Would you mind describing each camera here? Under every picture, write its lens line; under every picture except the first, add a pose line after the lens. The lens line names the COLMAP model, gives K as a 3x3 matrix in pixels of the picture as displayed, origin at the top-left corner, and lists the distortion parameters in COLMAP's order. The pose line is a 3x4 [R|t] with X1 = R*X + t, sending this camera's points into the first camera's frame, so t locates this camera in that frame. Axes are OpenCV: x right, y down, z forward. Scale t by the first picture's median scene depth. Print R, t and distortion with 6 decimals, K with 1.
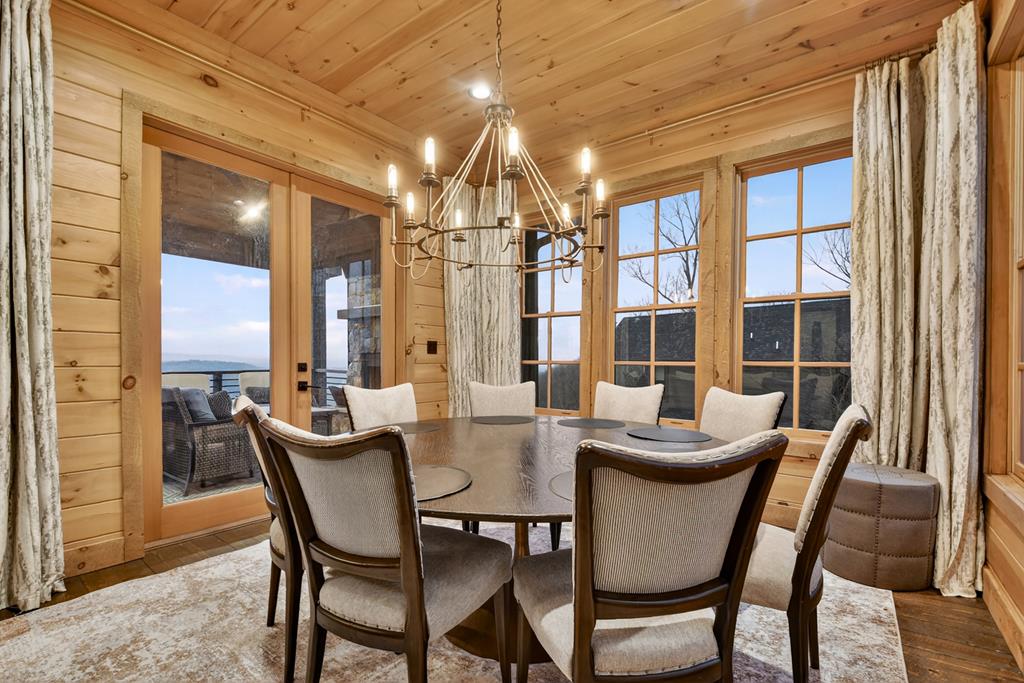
lens RADIAL K [[466.4, 0, 483.4], [0, 466.4, 358.5], [0, 0, 1]] dist [-0.009707, -0.004396]
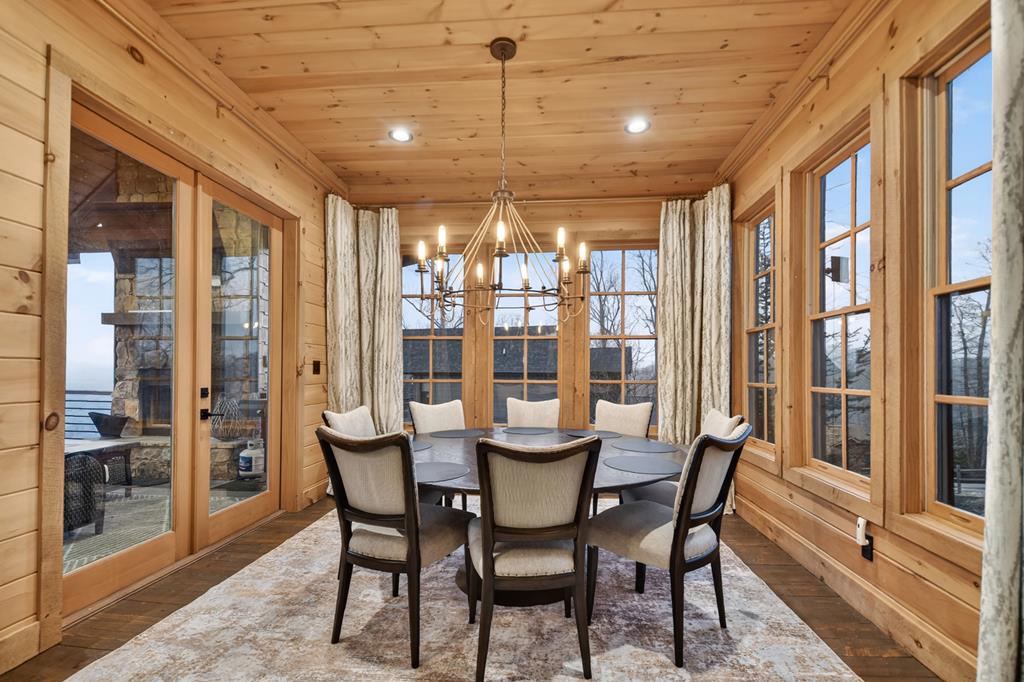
lens RADIAL K [[466.4, 0, 511.0], [0, 466.4, 370.8], [0, 0, 1]] dist [-0.009707, -0.004396]
pose [[0.838041, -0.002481, 0.545601, -0.535376], [0.000868, 0.999994, 0.003214, -0.035161], [-0.545606, -0.002220, 0.838039, -0.074494]]
